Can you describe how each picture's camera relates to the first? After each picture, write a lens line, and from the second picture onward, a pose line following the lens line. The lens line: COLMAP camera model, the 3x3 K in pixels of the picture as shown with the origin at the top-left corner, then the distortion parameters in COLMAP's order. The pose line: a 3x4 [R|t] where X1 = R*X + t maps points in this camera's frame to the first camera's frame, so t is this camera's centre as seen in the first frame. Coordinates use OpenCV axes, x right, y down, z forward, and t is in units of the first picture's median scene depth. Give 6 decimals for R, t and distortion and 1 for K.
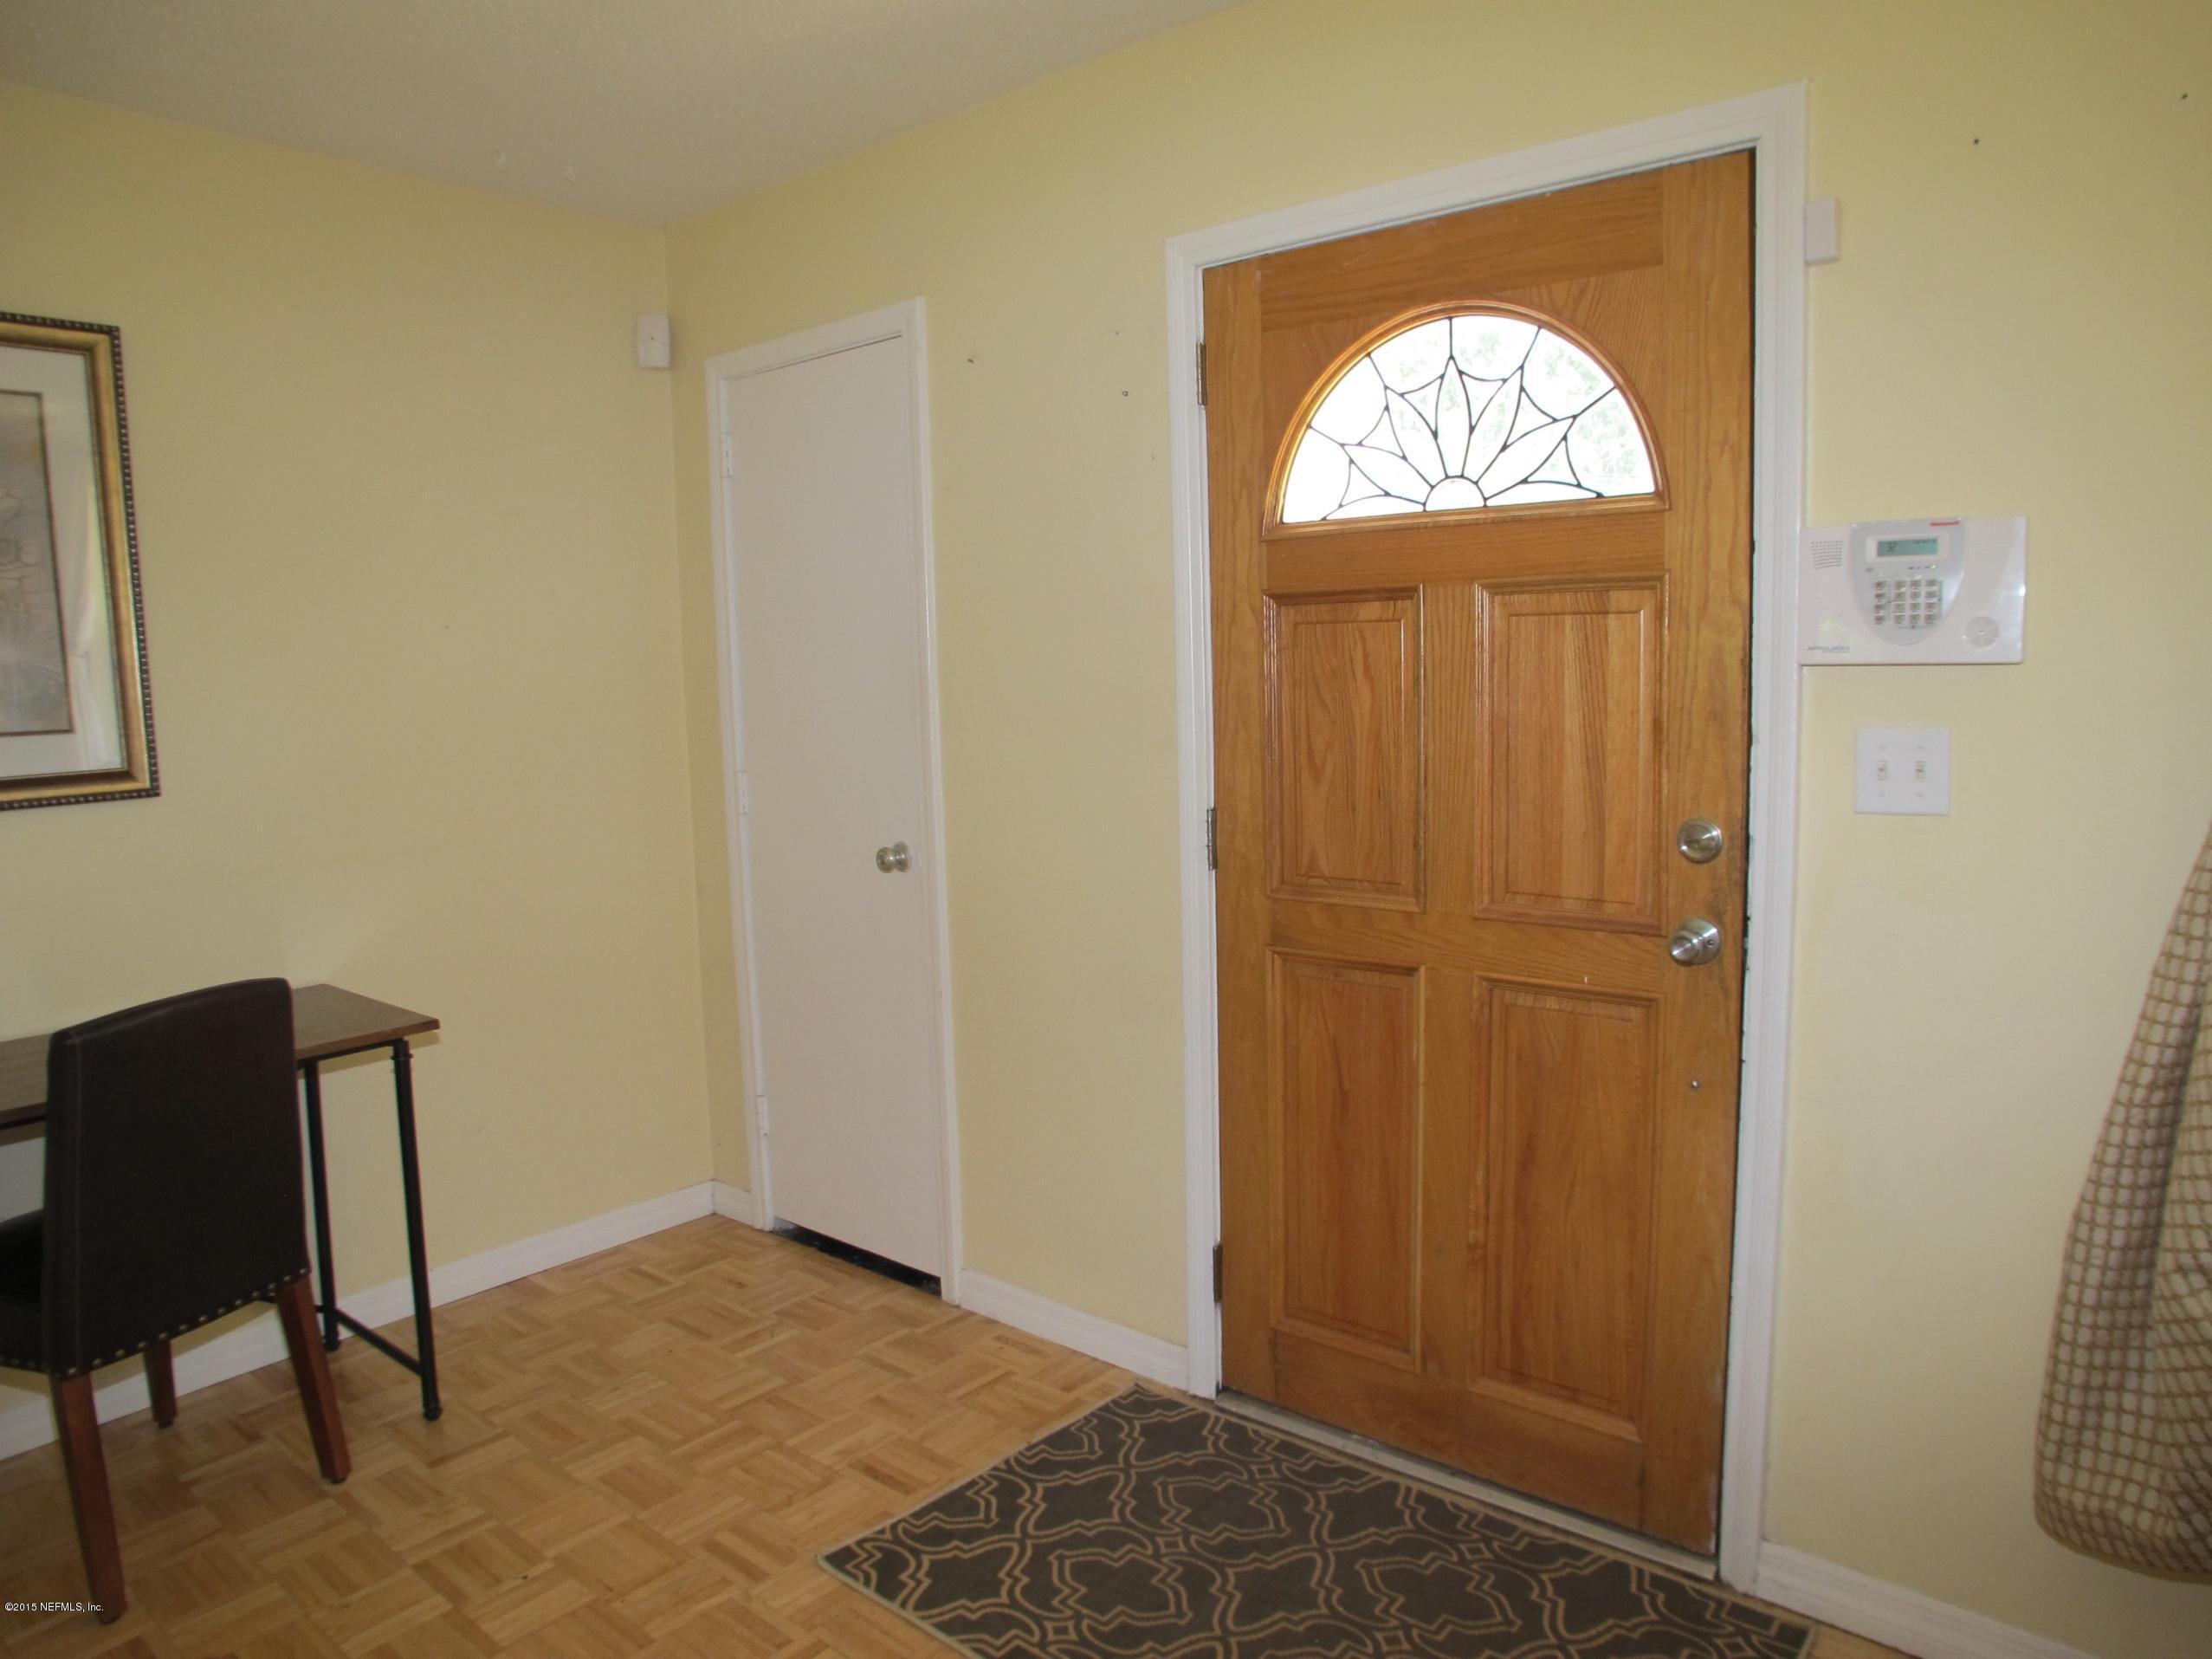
lens RADIAL K [[1460.6, 0, 1099.2], [0, 1460.6, 820.3], [0, 0, 1]] dist [-0.125523, 0.064957]
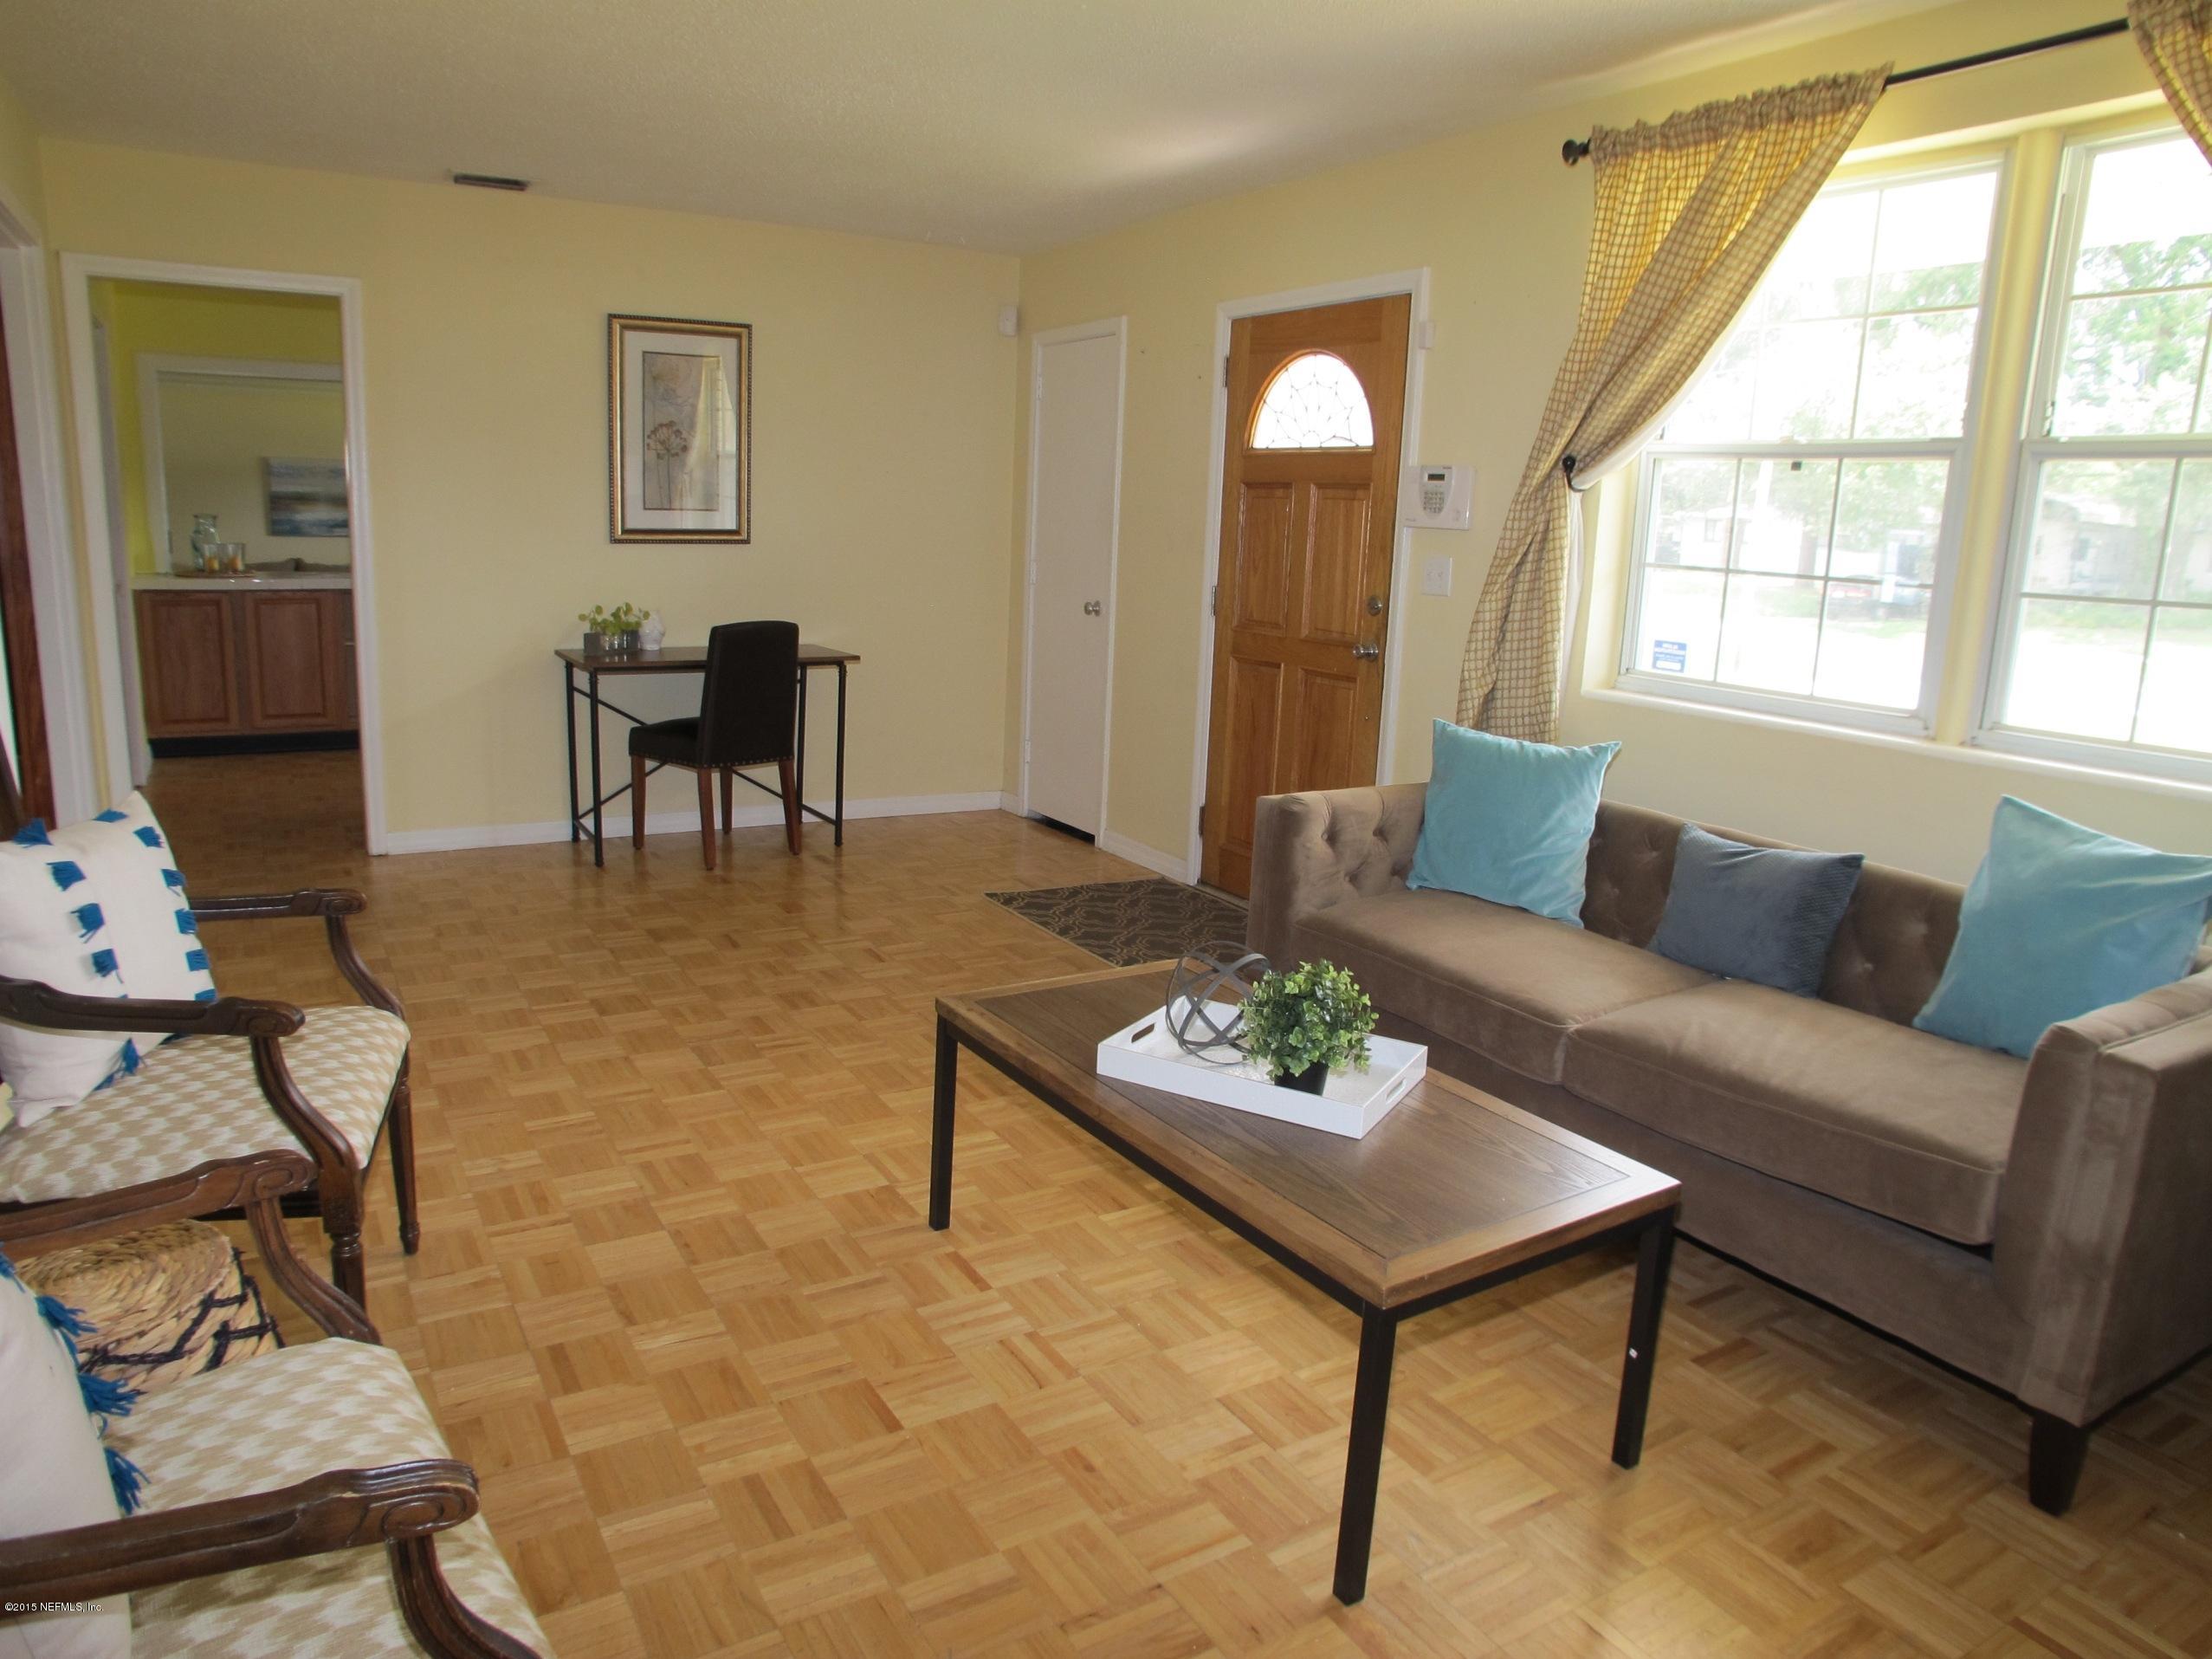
lens RADIAL K [[1460.6, 0, 1087.7], [0, 1460.6, 838.6], [0, 0, 1]] dist [-0.125523, 0.064957]
pose [[0.942550, 0.135779, -0.305227, 0.619673], [-0.103393, 0.987381, 0.119953, 0.123978], [0.317662, -0.081503, 0.944695, -1.081618]]
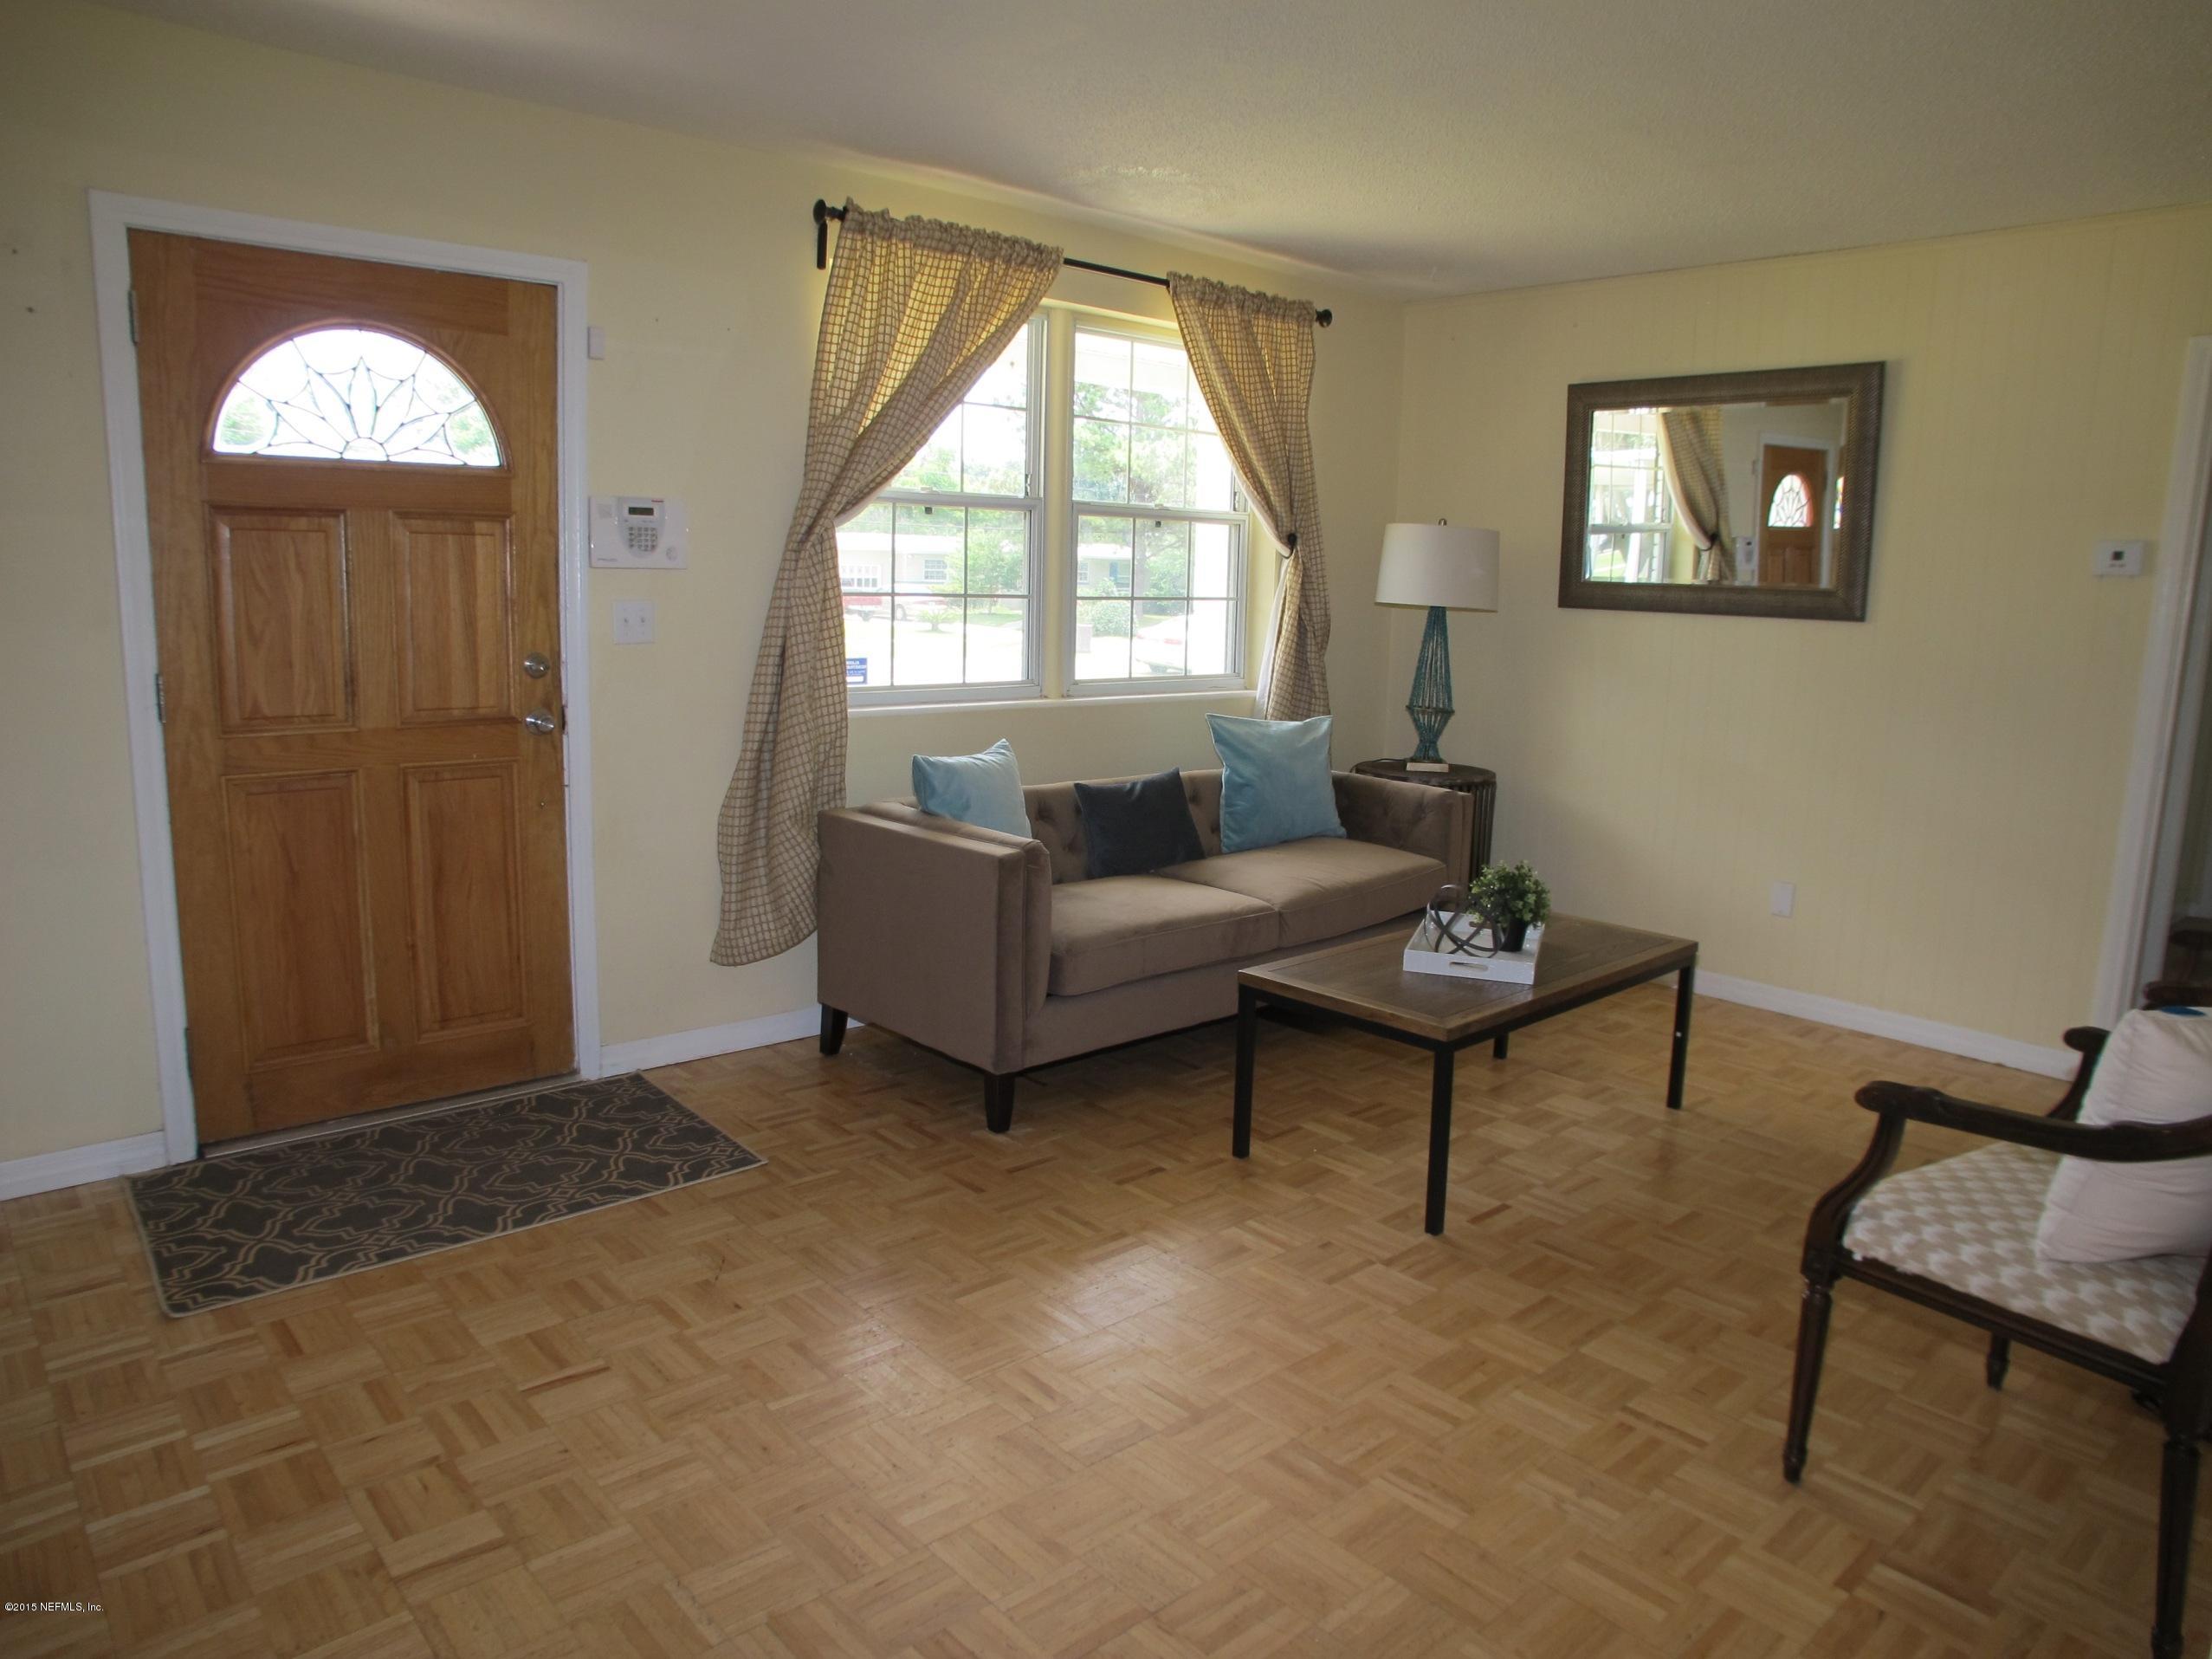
lens RADIAL K [[1460.6, 0, 1113.5], [0, 1460.6, 839.8], [0, 0, 1]] dist [-0.125523, 0.064957]
pose [[0.136443, -0.147560, 0.979597, -1.070307], [0.076906, 0.987438, 0.138029, 0.031956], [-0.987658, 0.056504, 0.146078, 0.032576]]
